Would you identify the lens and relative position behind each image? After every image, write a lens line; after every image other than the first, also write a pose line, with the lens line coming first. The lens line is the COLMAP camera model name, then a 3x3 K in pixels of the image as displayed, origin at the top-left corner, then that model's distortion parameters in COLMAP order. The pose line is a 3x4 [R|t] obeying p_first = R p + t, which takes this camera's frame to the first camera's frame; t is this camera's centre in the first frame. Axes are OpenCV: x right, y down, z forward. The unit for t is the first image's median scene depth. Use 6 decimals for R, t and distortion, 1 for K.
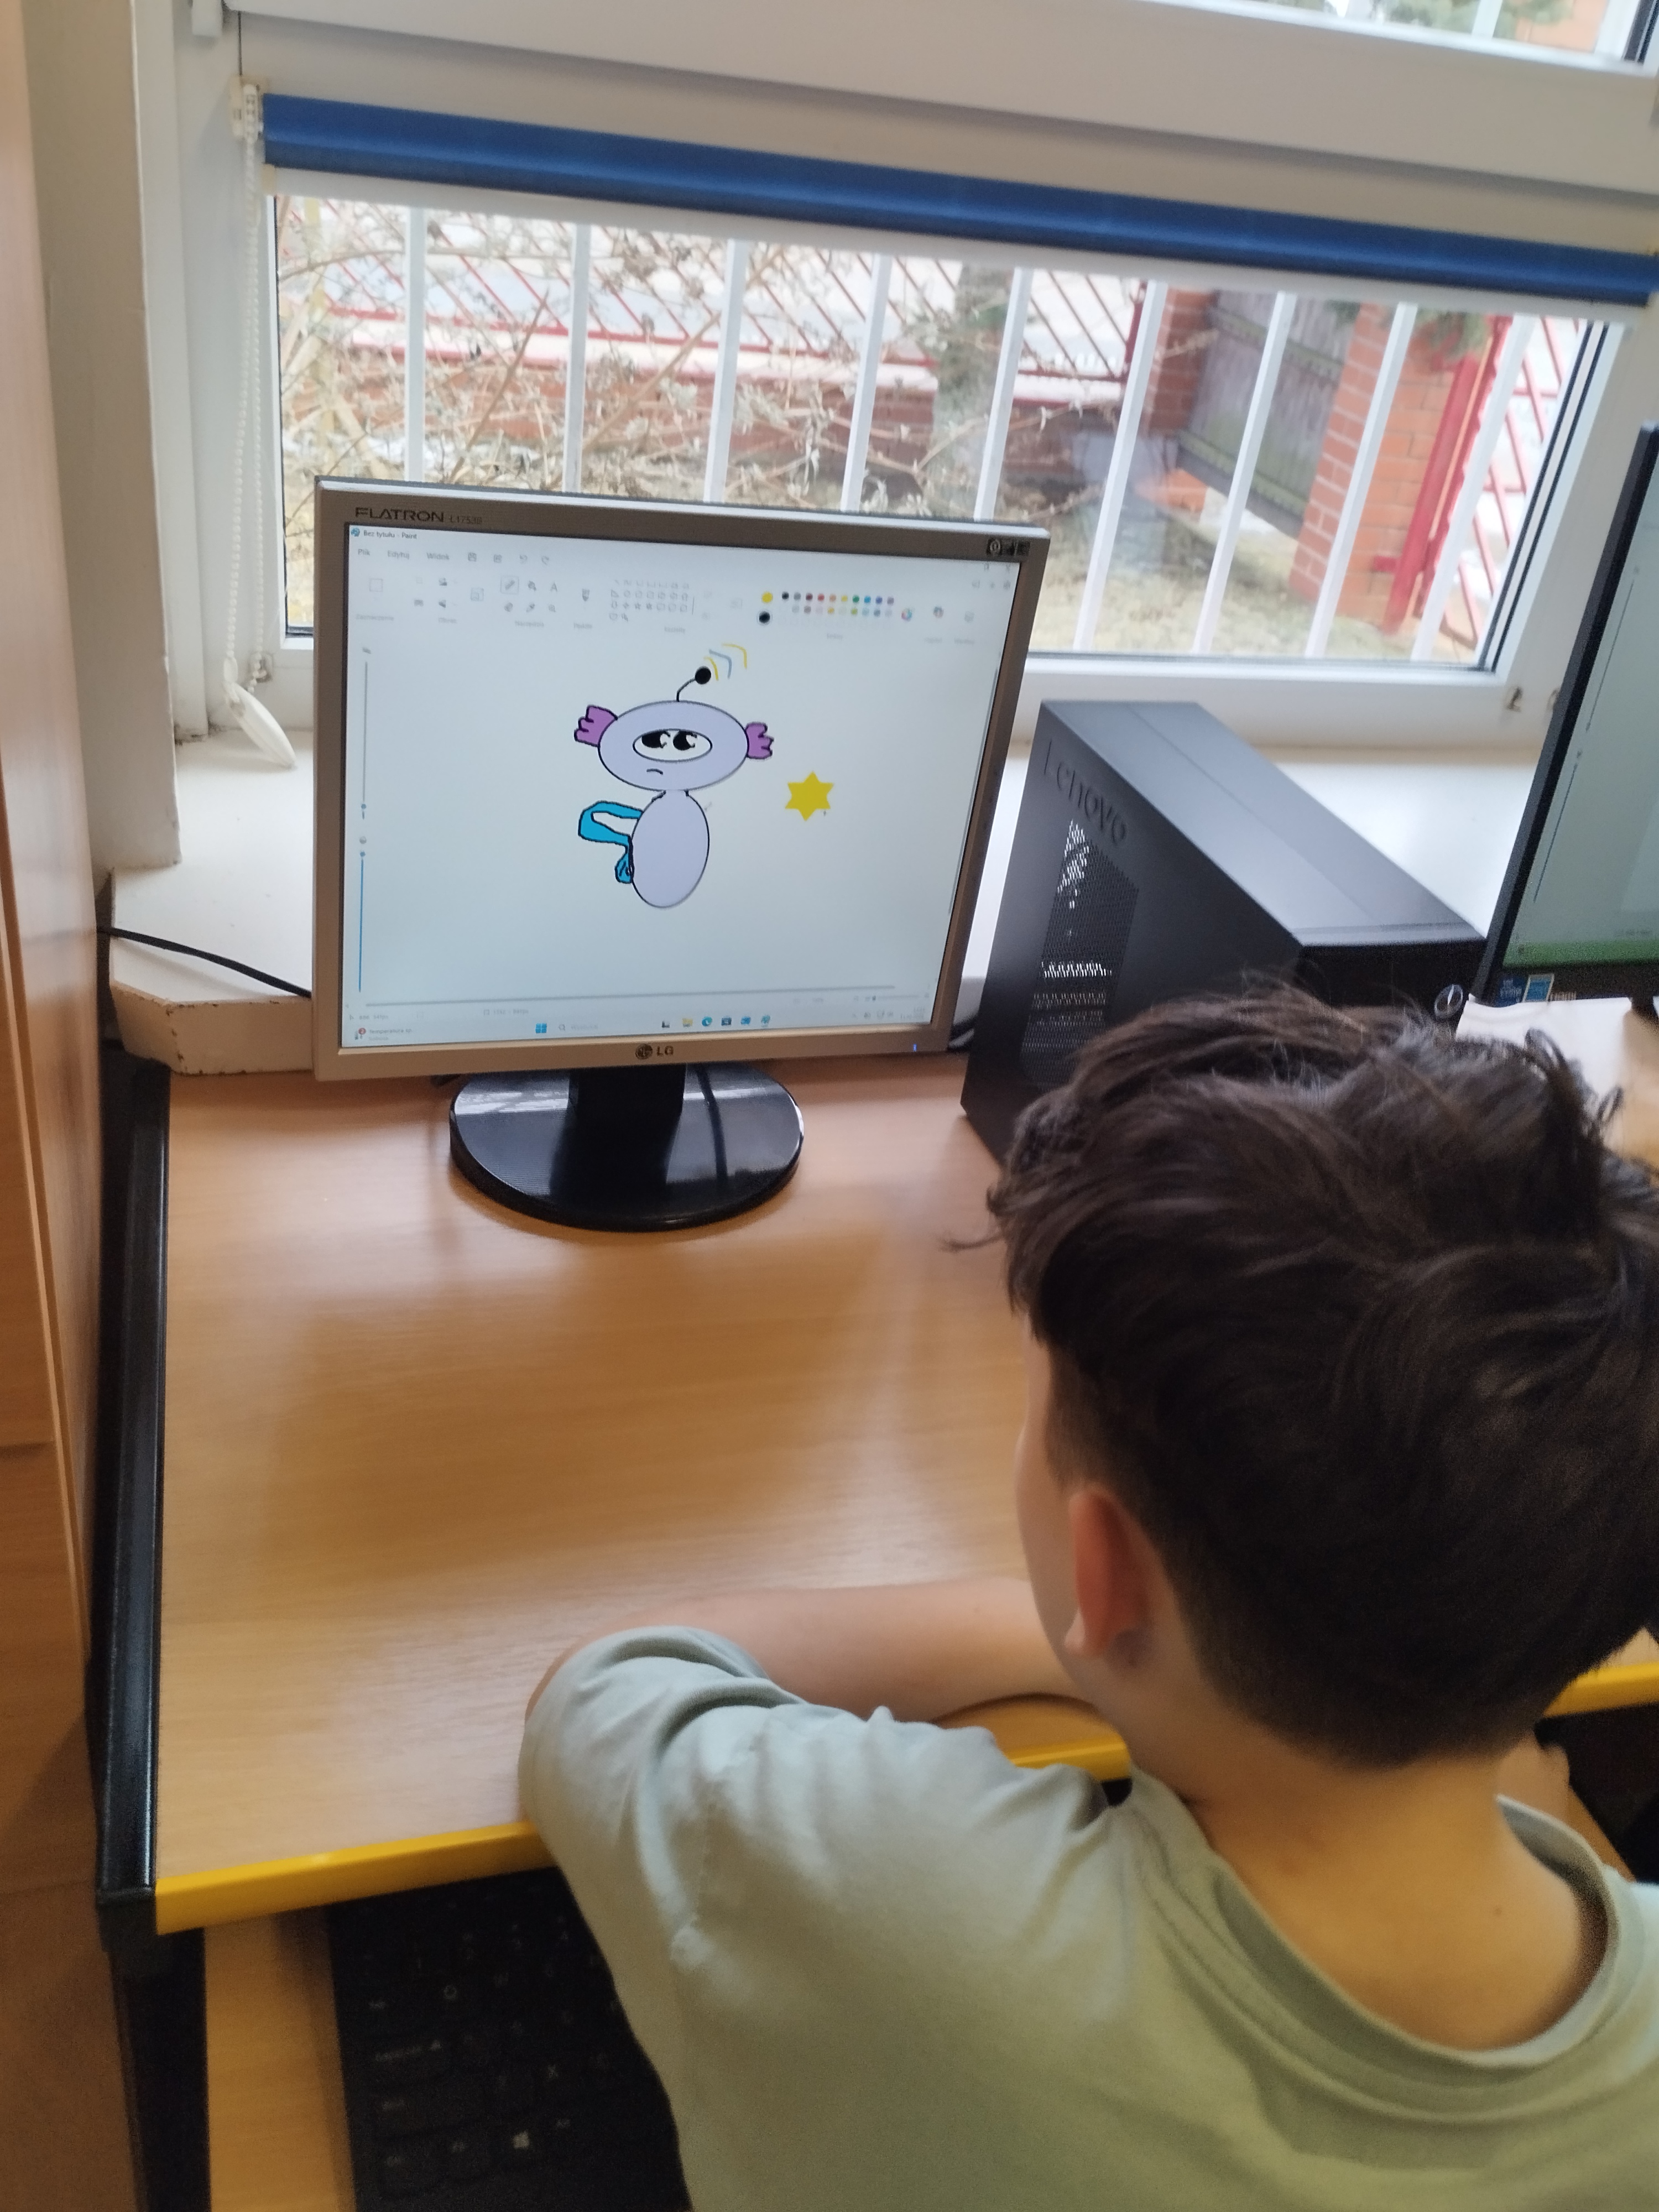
lens RADIAL K [[1798.4, 0, 830.8], [0, 1798.4, 1094.1], [0, 0, 1]] dist [0.073594, -0.052685]
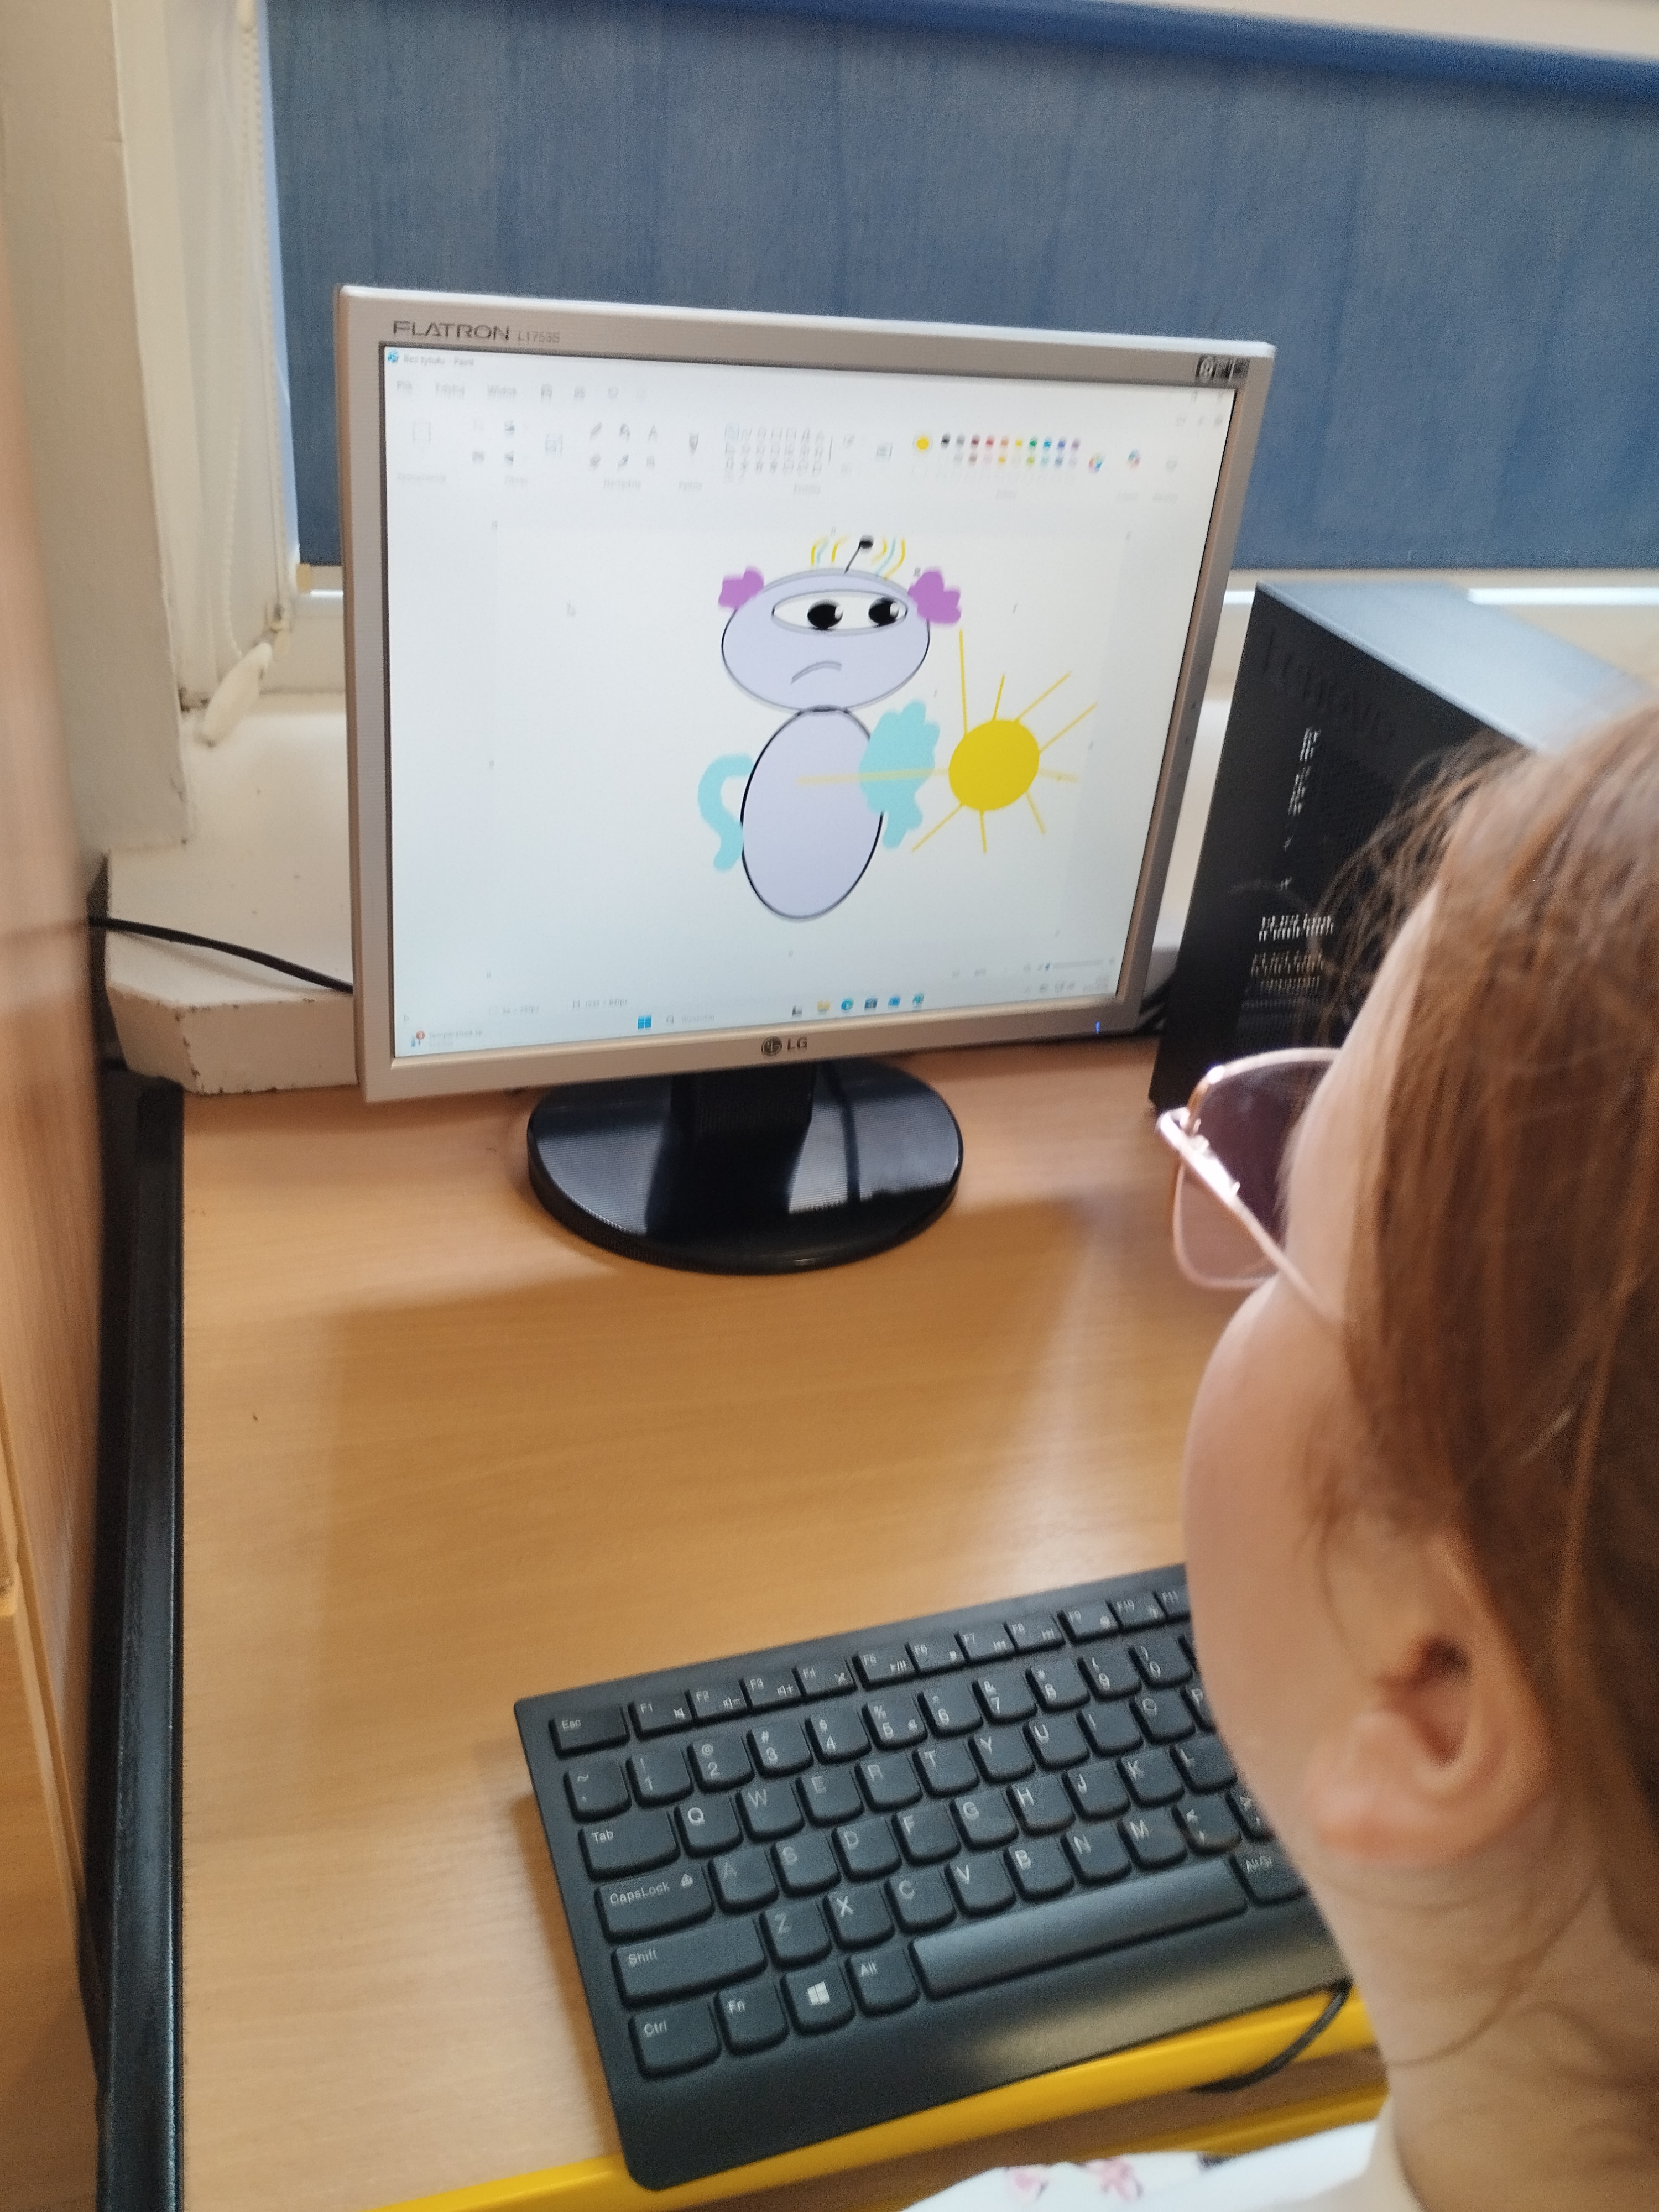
lens RADIAL K [[1798.4, 0, 821.6], [0, 1798.4, 1086.8], [0, 0, 1]] dist [0.073594, -0.052685]
pose [[0.998951, -0.040452, -0.021474, -0.062983], [0.040020, 0.998995, -0.020185, 0.012282], [0.022268, 0.019304, 0.999566, 0.198961]]
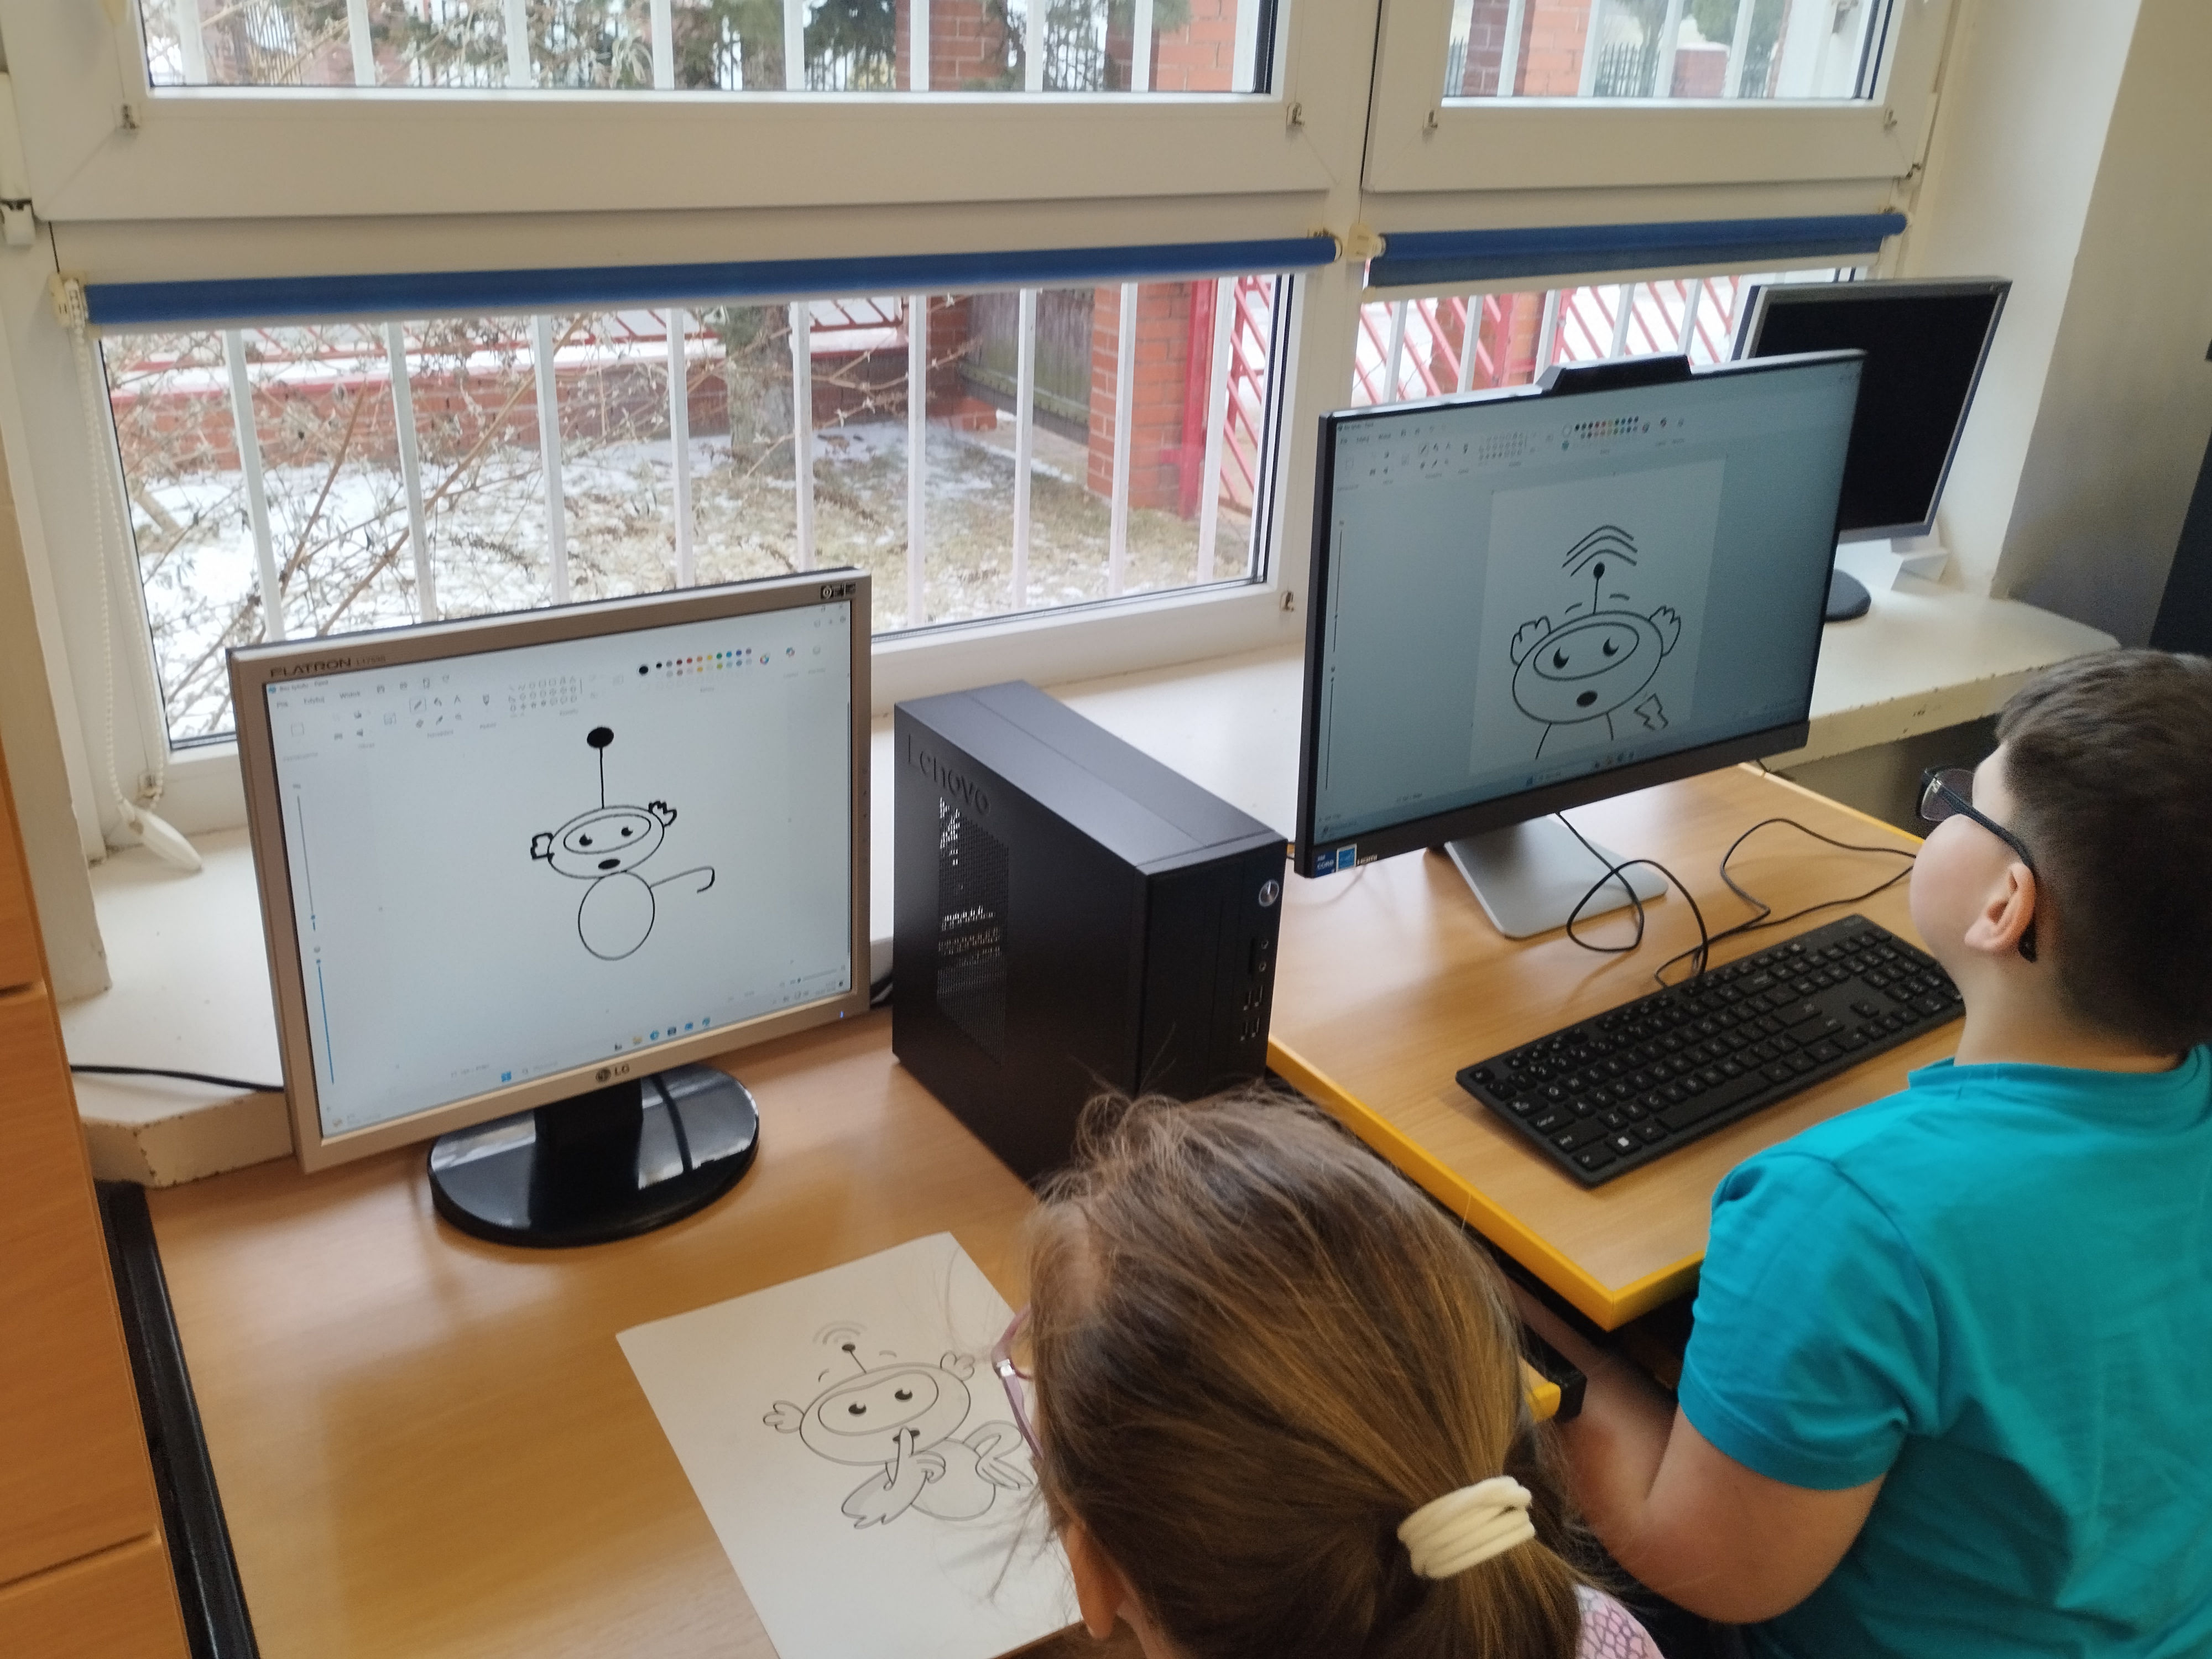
lens RADIAL K [[1870.4, 0, 1068.9], [0, 1870.4, 828.0], [0, 0, 1]] dist [0.058067, -0.036304]
pose [[0.963852, -0.189467, 0.187328, -0.014579], [0.204968, 0.976473, -0.066990, -0.033658], [-0.170229, 0.102965, 0.980010, -0.187949]]
